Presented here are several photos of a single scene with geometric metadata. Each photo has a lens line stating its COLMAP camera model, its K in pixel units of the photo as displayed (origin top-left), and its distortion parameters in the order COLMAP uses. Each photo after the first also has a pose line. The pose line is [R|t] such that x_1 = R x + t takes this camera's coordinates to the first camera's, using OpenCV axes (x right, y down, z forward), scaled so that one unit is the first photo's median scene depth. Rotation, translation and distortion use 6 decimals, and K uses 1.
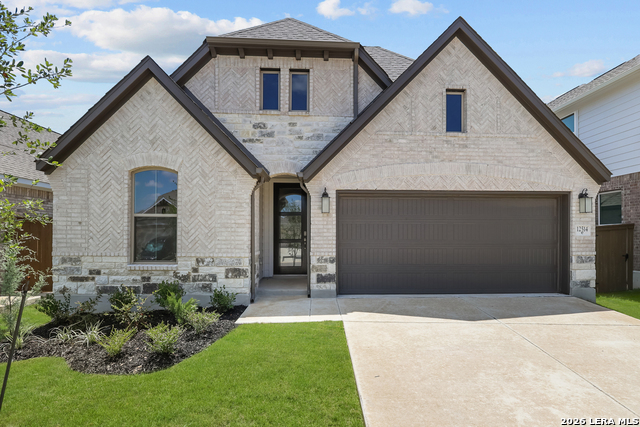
lens RADIAL K [[301.0, 0, 306.3], [0, 301.0, 224.5], [0, 0, 1]] dist [-0.002004, -0.000058]
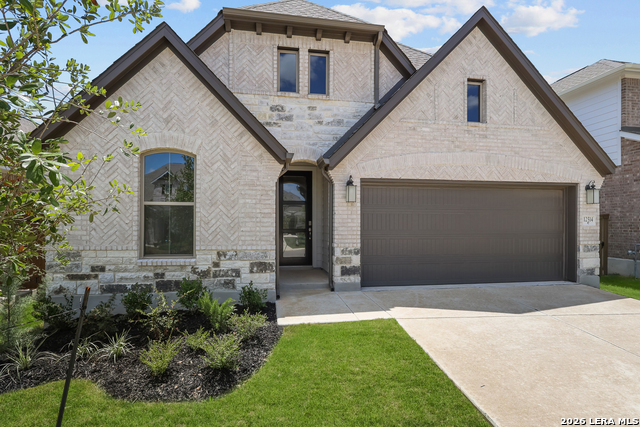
lens RADIAL K [[301.0, 0, 321.2], [0, 301.0, 214.7], [0, 0, 1]] dist [-0.002004, -0.000058]
pose [[0.994828, 0.002979, 0.101532, -0.123017], [-0.003411, 0.999986, 0.004082, -0.002520], [-0.101518, -0.004407, 0.994824, 0.059855]]
